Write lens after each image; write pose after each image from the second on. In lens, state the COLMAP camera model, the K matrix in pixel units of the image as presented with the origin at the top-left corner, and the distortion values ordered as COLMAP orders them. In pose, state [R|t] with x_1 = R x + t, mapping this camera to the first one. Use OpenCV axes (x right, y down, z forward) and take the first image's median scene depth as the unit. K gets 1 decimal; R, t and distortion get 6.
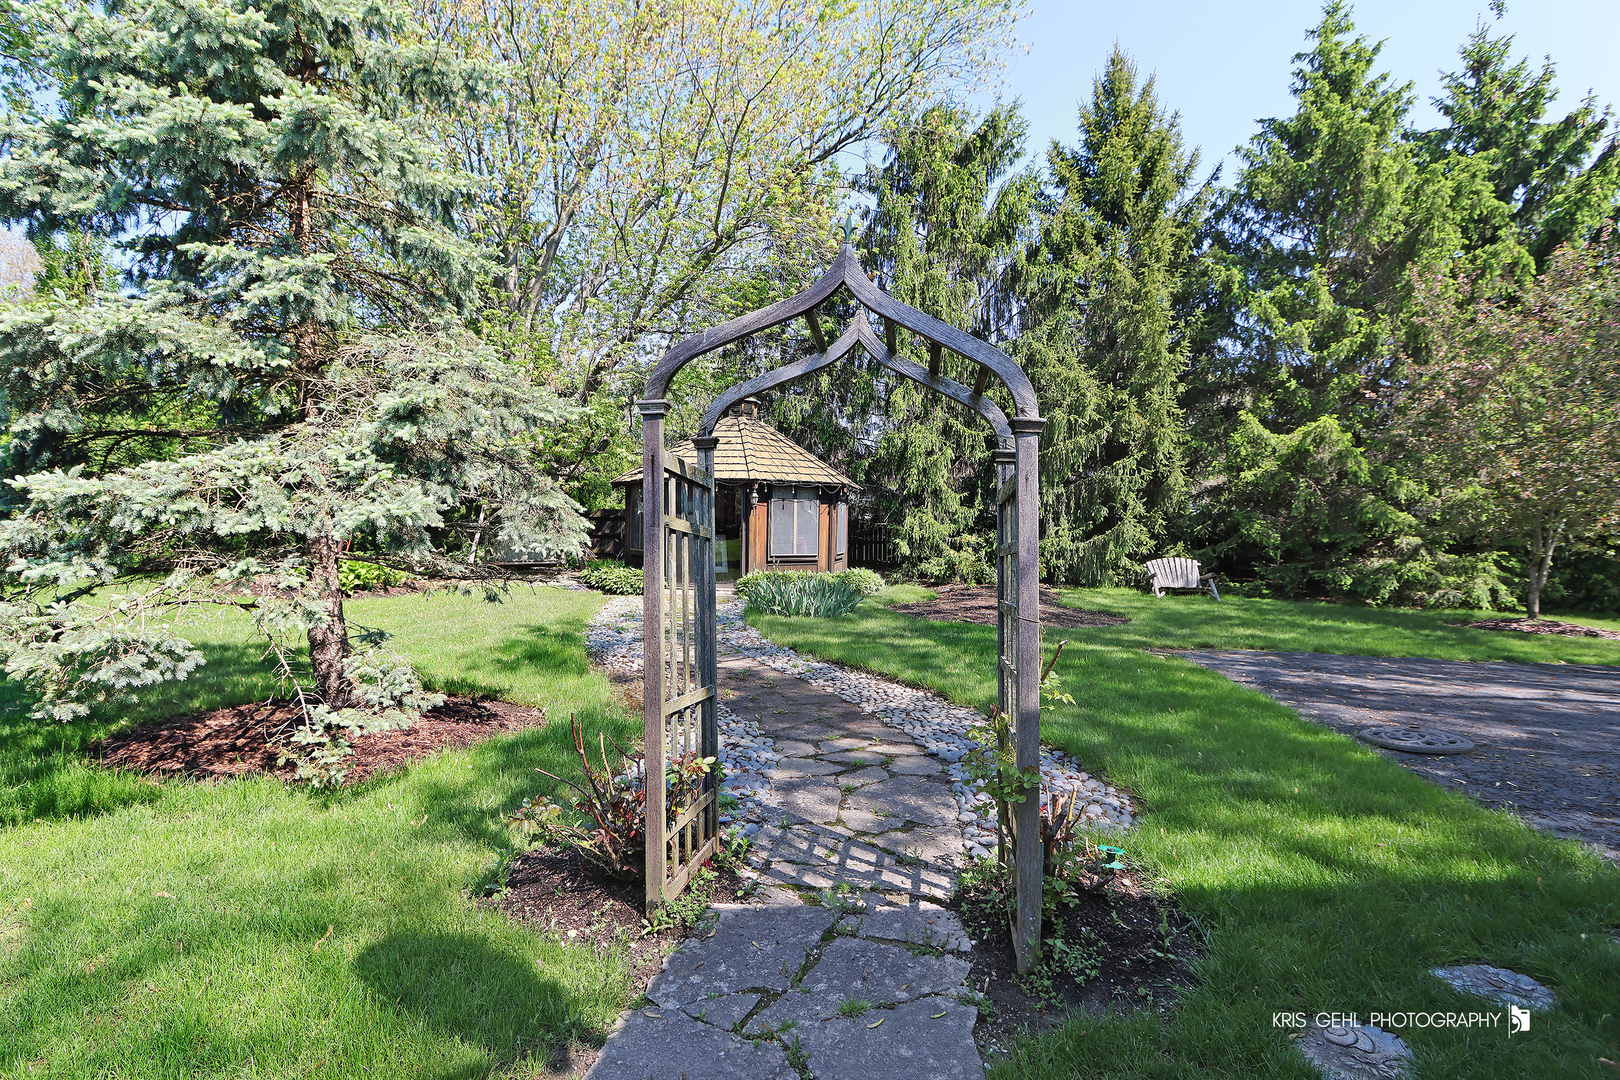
lens RADIAL K [[742.8, 0, 805.1], [0, 742.8, 540.0], [0, 0, 1]] dist [0.001869, 0.000236]
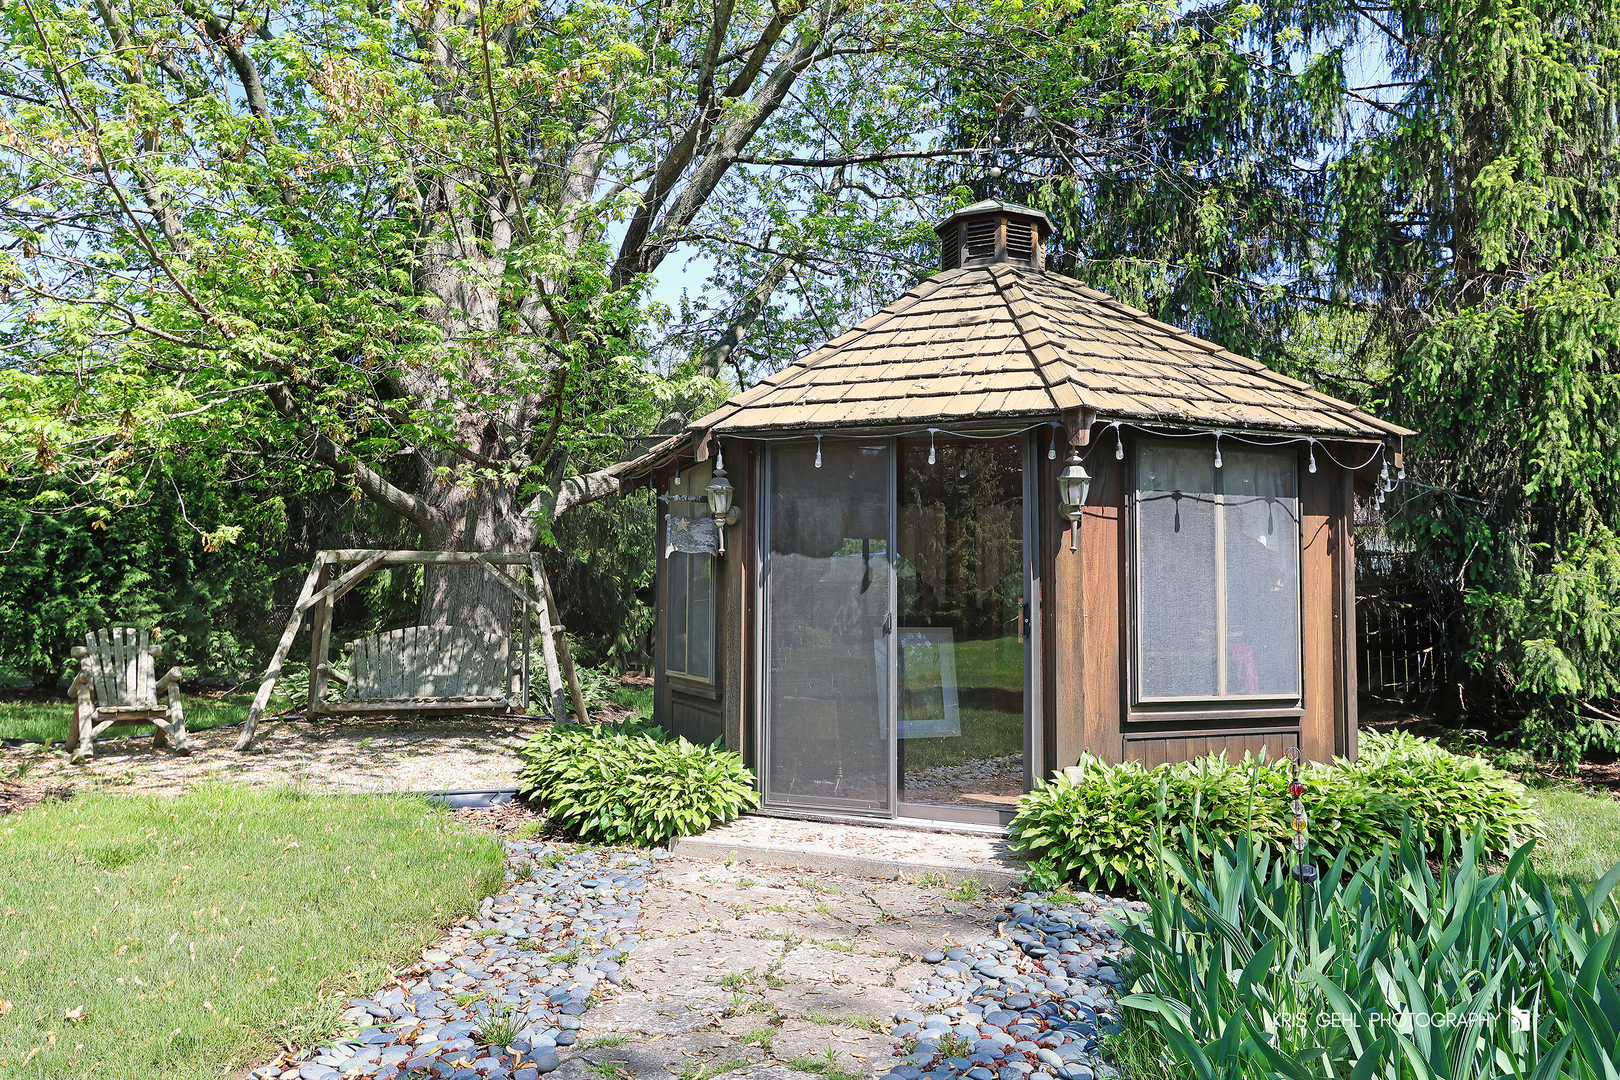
lens RADIAL K [[1138.5, 0, 809.6], [0, 1138.5, 543.2], [0, 0, 1]] dist [0.002563, 0.000495]
pose [[0.977997, -0.020354, -0.207622, -0.076235], [0.002279, 0.996212, -0.086930, -0.000874], [0.208605, 0.084544, 0.974339, 0.584814]]
